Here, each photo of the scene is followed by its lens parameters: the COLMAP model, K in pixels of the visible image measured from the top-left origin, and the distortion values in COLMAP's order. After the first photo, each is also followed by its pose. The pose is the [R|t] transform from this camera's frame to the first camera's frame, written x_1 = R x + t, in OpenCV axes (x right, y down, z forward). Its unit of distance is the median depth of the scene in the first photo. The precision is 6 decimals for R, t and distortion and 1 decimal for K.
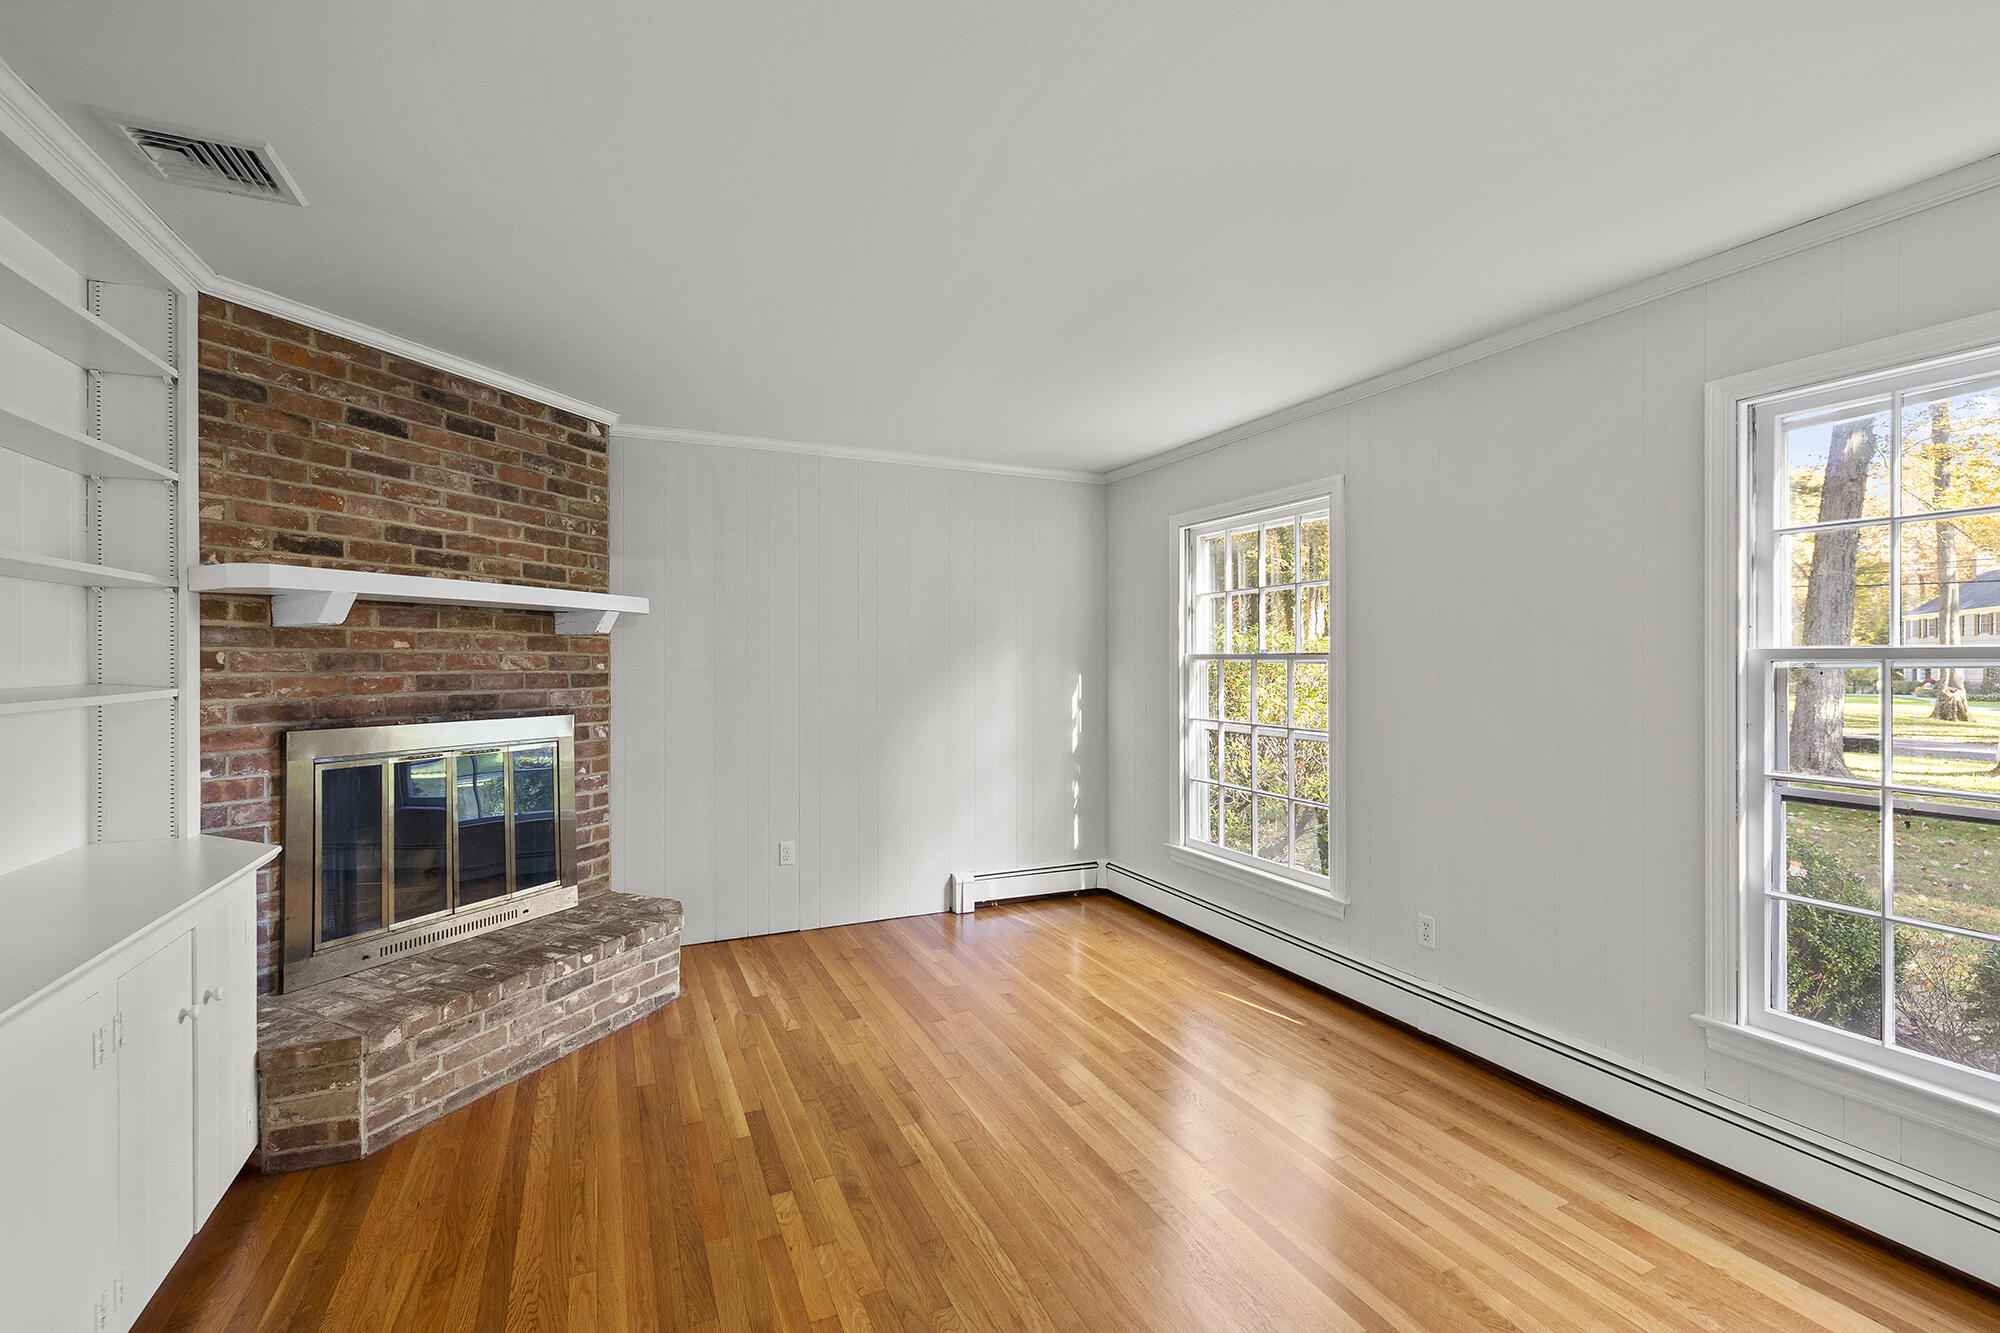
lens RADIAL K [[845.6, 0, 970.0], [0, 845.6, 657.1], [0, 0, 1]] dist [-0.002480, -0.000017]
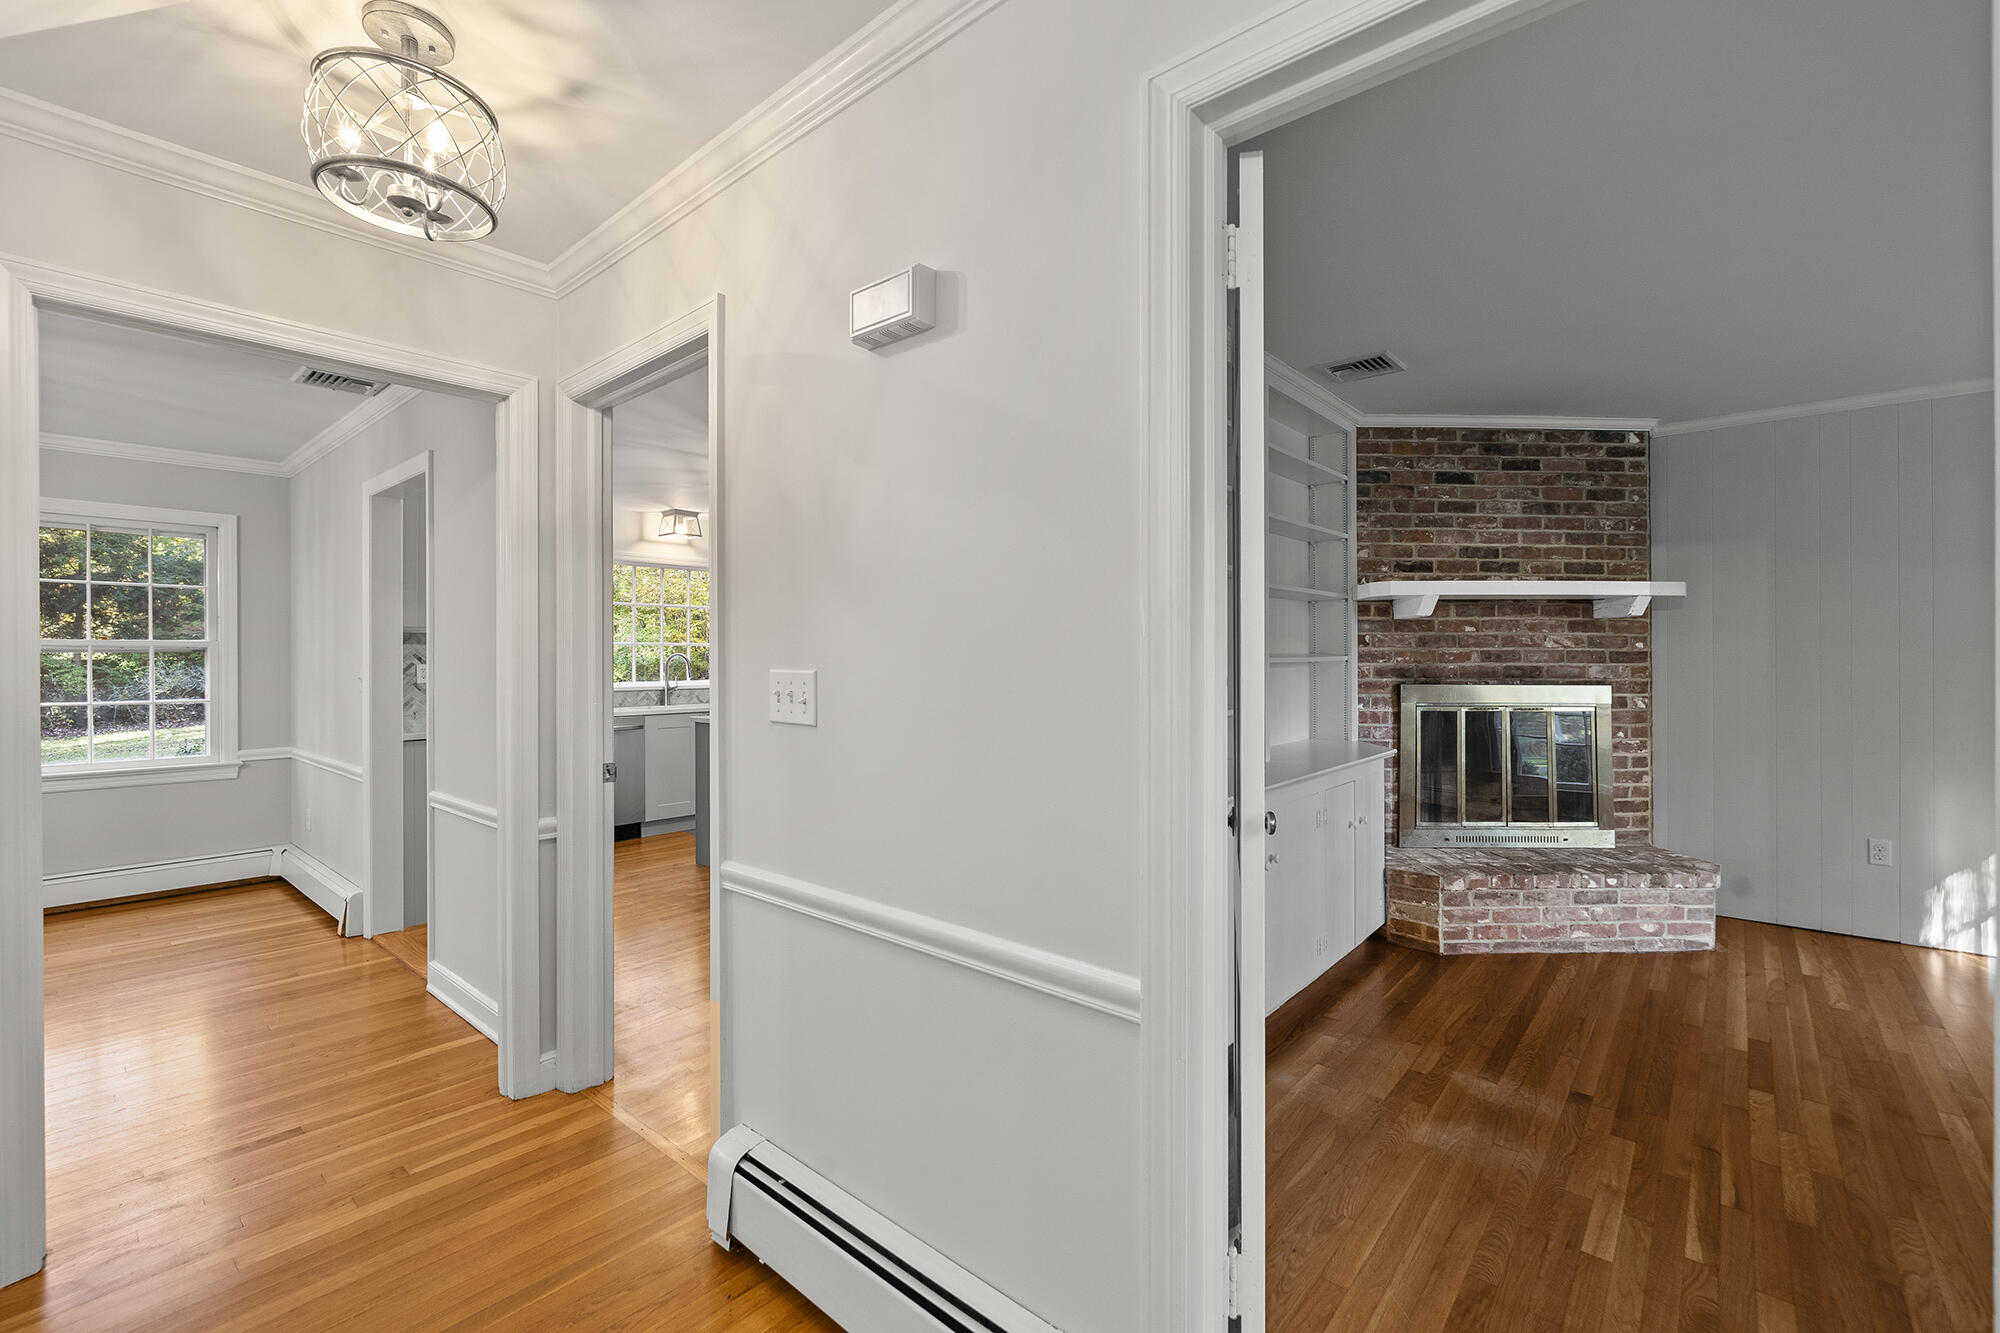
lens RADIAL K [[845.6, 0, 1005.7], [0, 845.6, 663.9], [0, 0, 1]] dist [-0.002480, -0.000017]
pose [[0.423129, 0.006112, -0.906049, 0.317229], [0.004881, 0.999947, 0.009025, 0.029915], [0.906056, -0.008241, 0.423077, -0.348451]]
